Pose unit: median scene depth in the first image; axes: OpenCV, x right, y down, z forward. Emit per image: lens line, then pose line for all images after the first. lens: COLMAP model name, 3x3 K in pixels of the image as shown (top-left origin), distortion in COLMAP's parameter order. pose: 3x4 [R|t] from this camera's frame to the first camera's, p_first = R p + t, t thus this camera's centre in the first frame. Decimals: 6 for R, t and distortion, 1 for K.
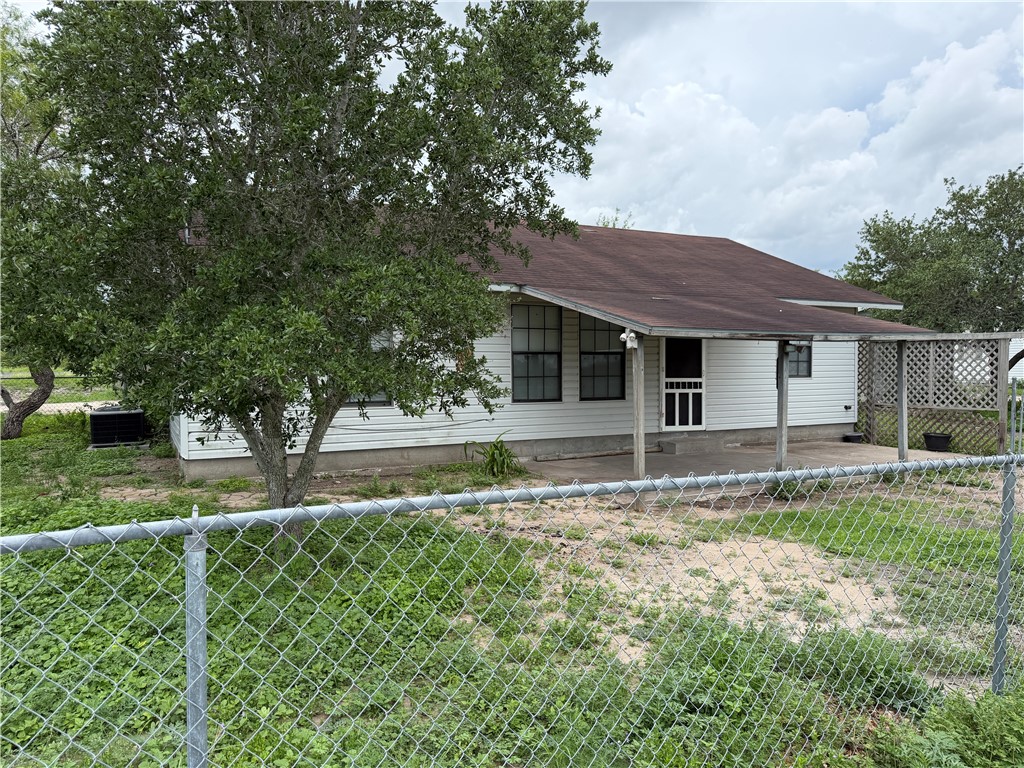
lens RADIAL K [[716.4, 0, 512.0], [0, 716.4, 384.0], [0, 0, 1]] dist [-0.000081, -0.000034]
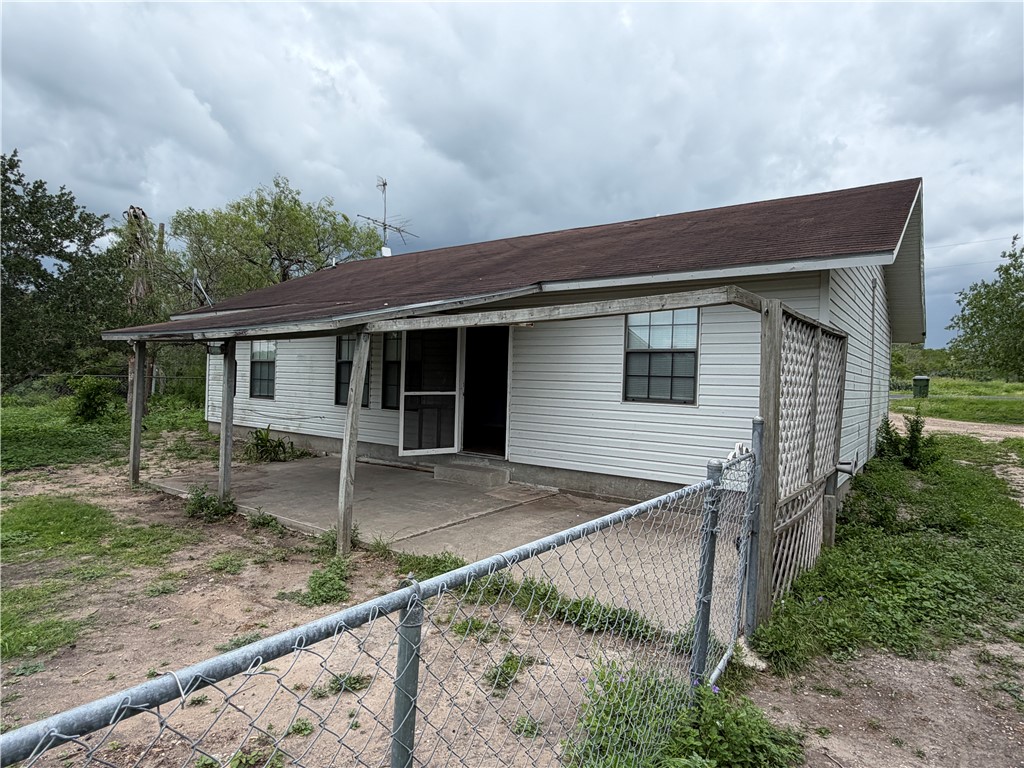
lens RADIAL K [[592.1, 0, 512.0], [0, 592.1, 384.0], [0, 0, 1]] dist [-0.000282, -0.000069]
pose [[0.444303, 0.052690, -0.894326, 0.817980], [-0.017798, 0.998591, 0.049990, -0.050076], [0.895700, -0.006294, 0.444615, 0.688395]]
